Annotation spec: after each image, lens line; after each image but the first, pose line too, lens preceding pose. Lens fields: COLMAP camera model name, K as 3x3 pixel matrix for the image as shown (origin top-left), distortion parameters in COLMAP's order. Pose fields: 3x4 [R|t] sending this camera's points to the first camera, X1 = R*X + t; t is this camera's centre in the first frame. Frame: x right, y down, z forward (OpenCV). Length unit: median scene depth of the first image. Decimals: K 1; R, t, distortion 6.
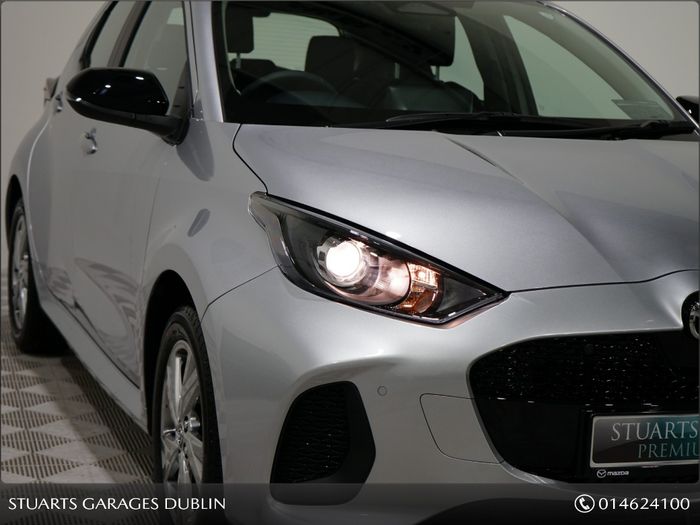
lens RADIAL K [[1523.8, 0, 350.0], [0, 1523.8, 262.5], [0, 0, 1]] dist [-0.056567, -0.274639]
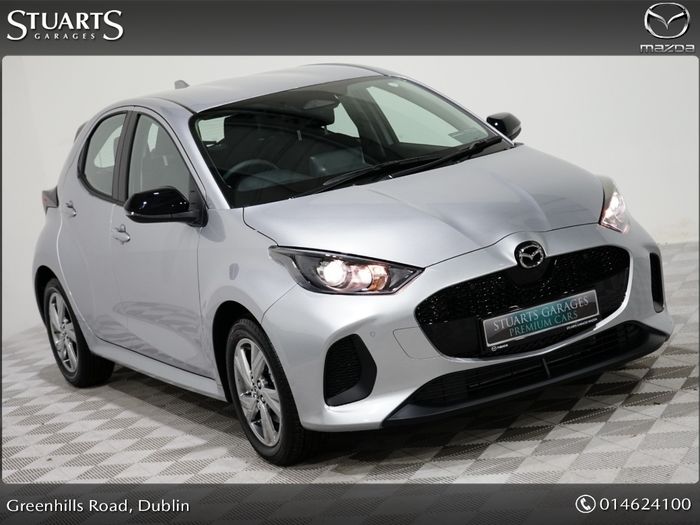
lens RADIAL K [[1620.7, 0, 350.0], [0, 1620.7, 262.5], [0, 0, 1]] dist [-0.048663, -0.129494]
pose [[0.966840, -0.238505, 0.091300, -0.159067], [0.237400, 0.971141, 0.022936, -0.052366], [-0.094136, -0.000500, 0.995559, -0.947843]]
